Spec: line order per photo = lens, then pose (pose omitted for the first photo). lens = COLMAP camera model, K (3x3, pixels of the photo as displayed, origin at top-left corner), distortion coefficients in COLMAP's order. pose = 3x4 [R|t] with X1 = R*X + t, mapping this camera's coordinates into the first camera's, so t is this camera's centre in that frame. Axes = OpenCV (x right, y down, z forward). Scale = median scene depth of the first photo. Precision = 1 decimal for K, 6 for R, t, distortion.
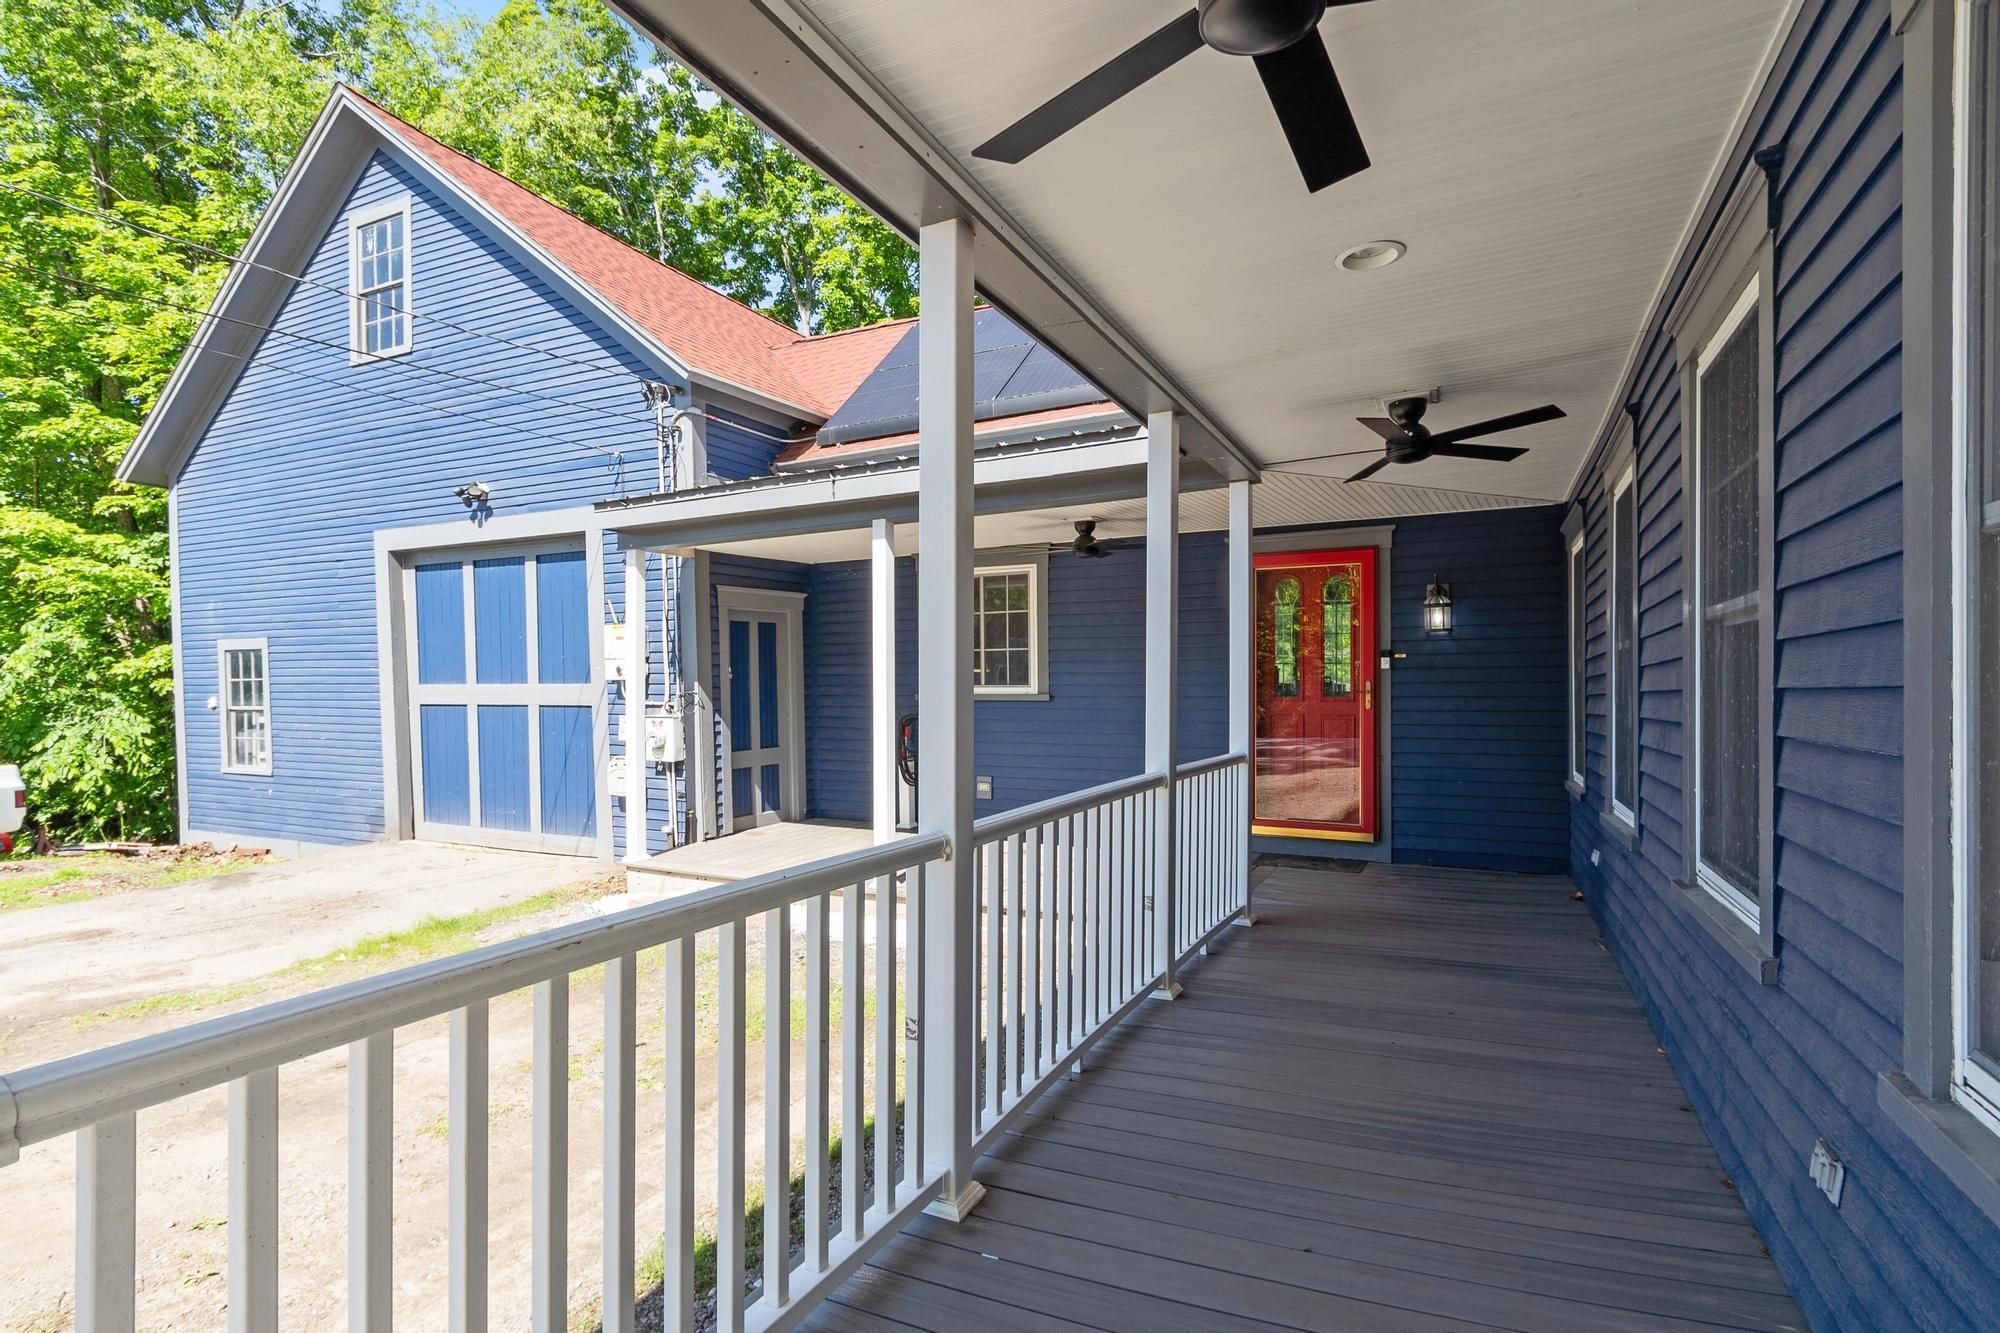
lens RADIAL K [[993.1, 0, 976.5], [0, 993.1, 702.7], [0, 0, 1]] dist [-0.000280, -0.000001]
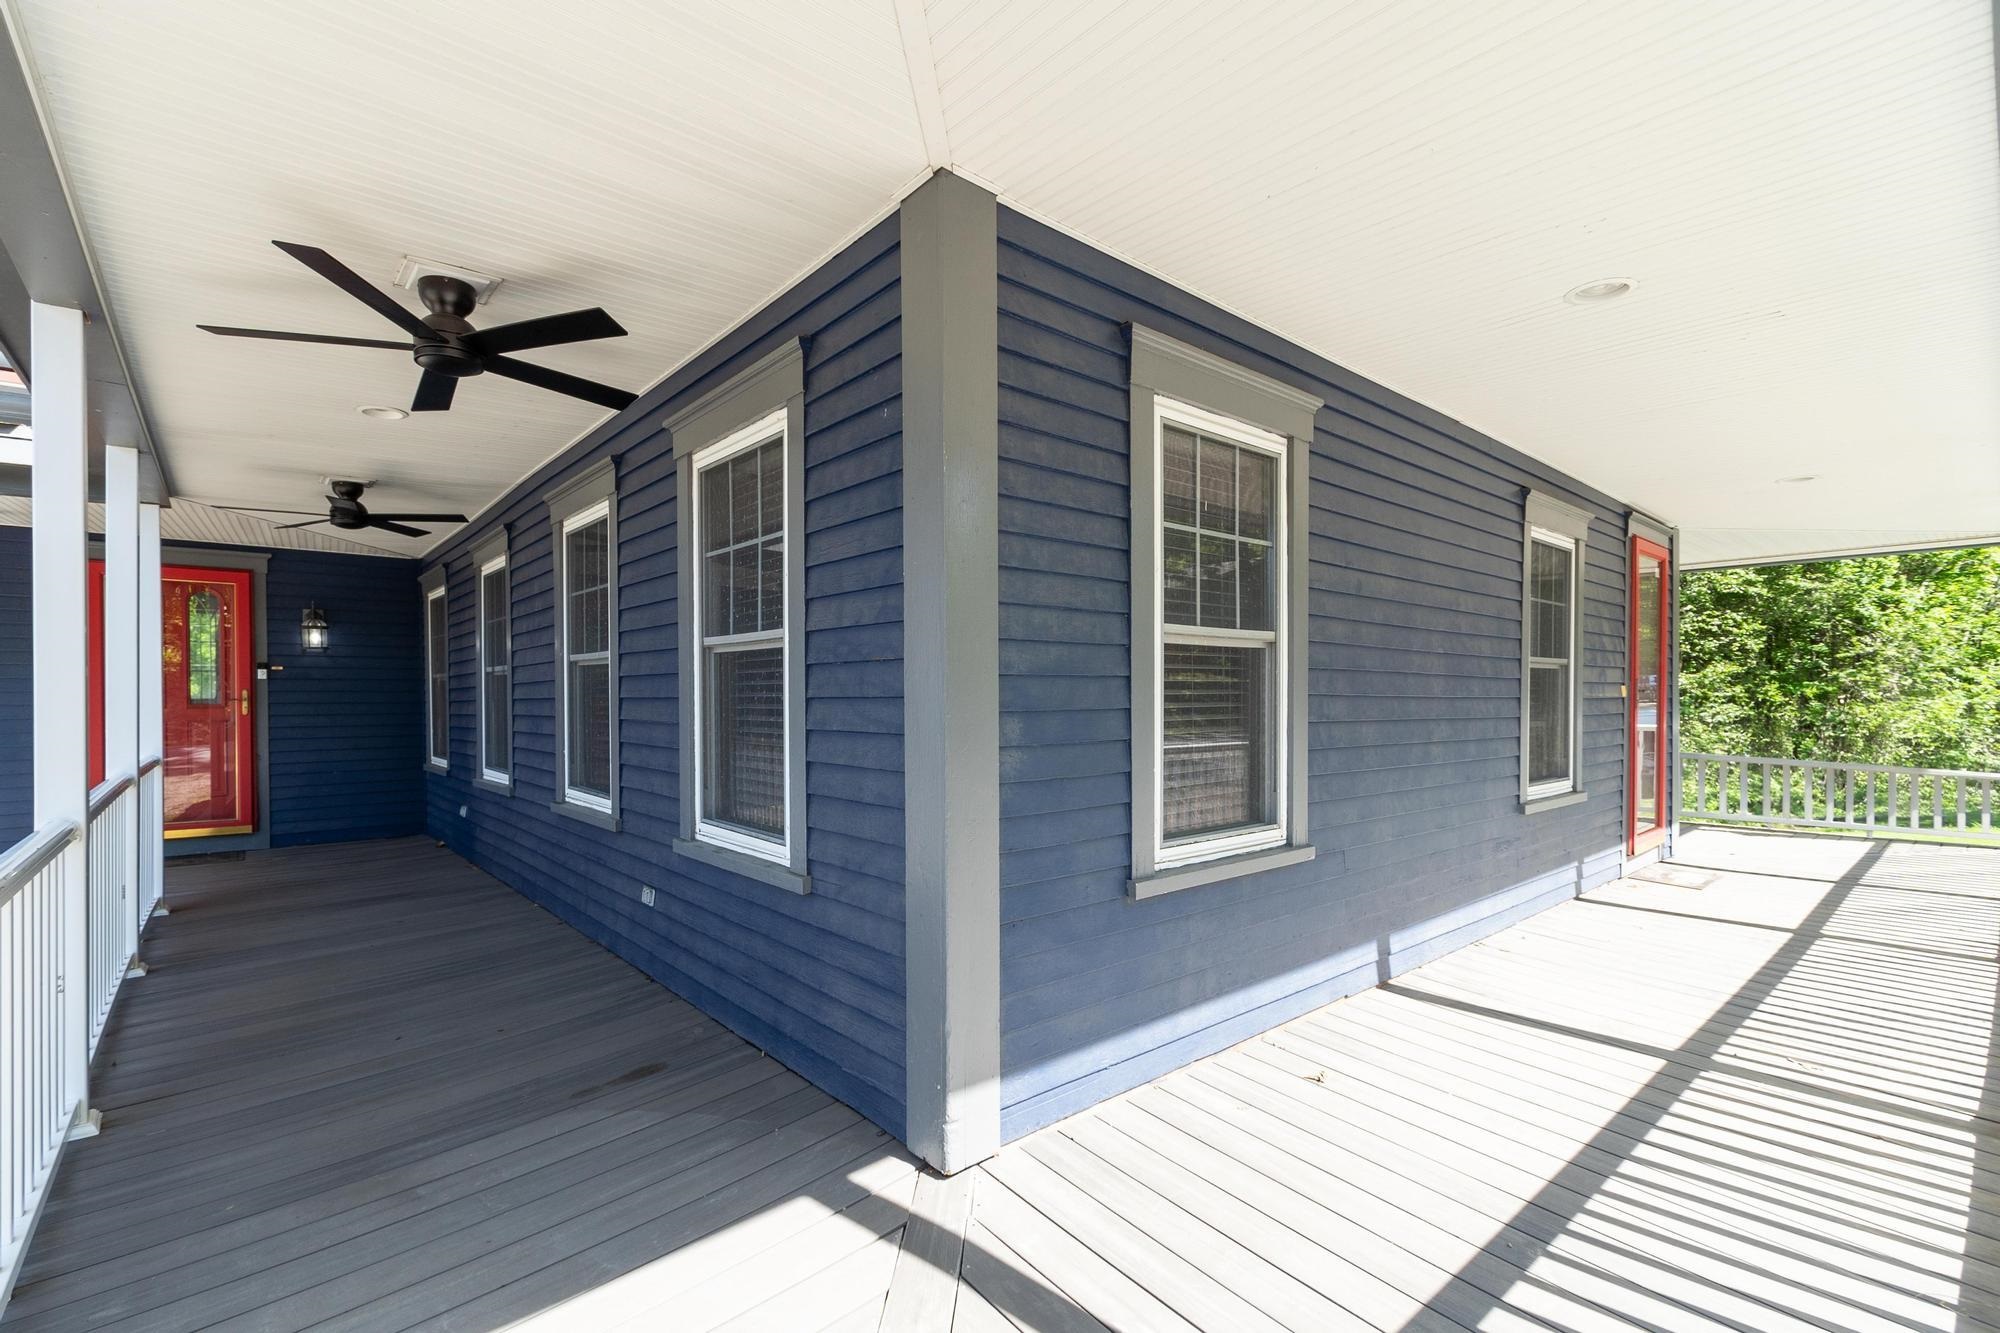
lens RADIAL K [[889.7, 0, 964.2], [0, 889.7, 690.6], [0, 0, 1]] dist [0.001079, 0.000119]
pose [[0.394571, 0.006937, 0.918839, -0.181615], [0.011285, 0.999859, -0.012395, 0.000800], [-0.918796, 0.015260, 0.394437, -0.125143]]
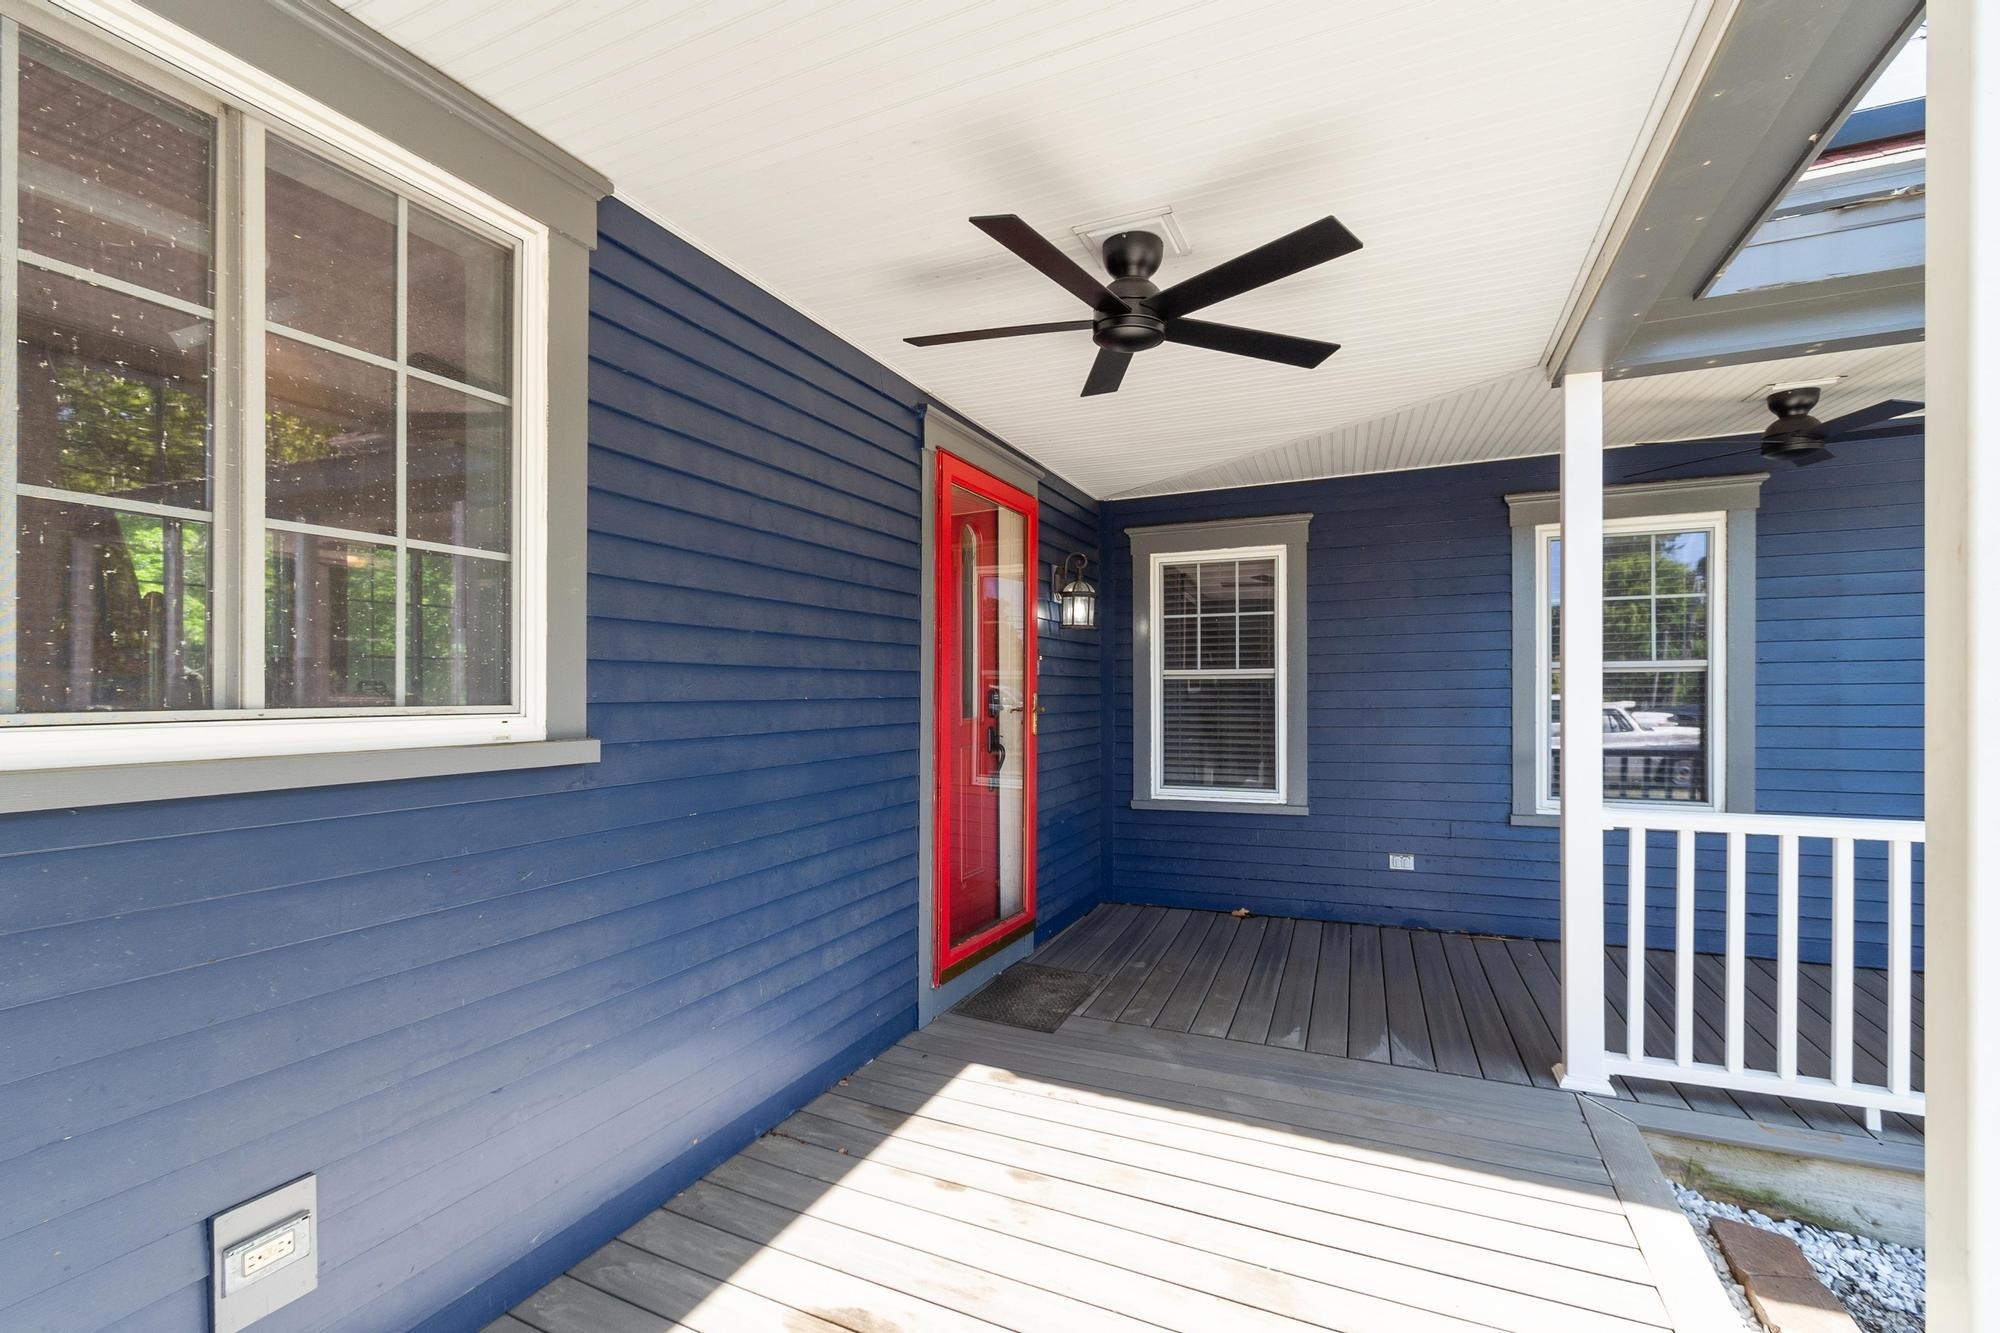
lens RADIAL K [[863.6, 0, 963.5], [0, 863.6, 689.3], [0, 0, 1]] dist [-0.001149, -0.000431]
pose [[-0.034775, 0.004719, 0.999384, -0.168626], [0.017316, 0.999842, -0.004119, -0.019560], [-0.999245, 0.017162, -0.034852, 0.927514]]
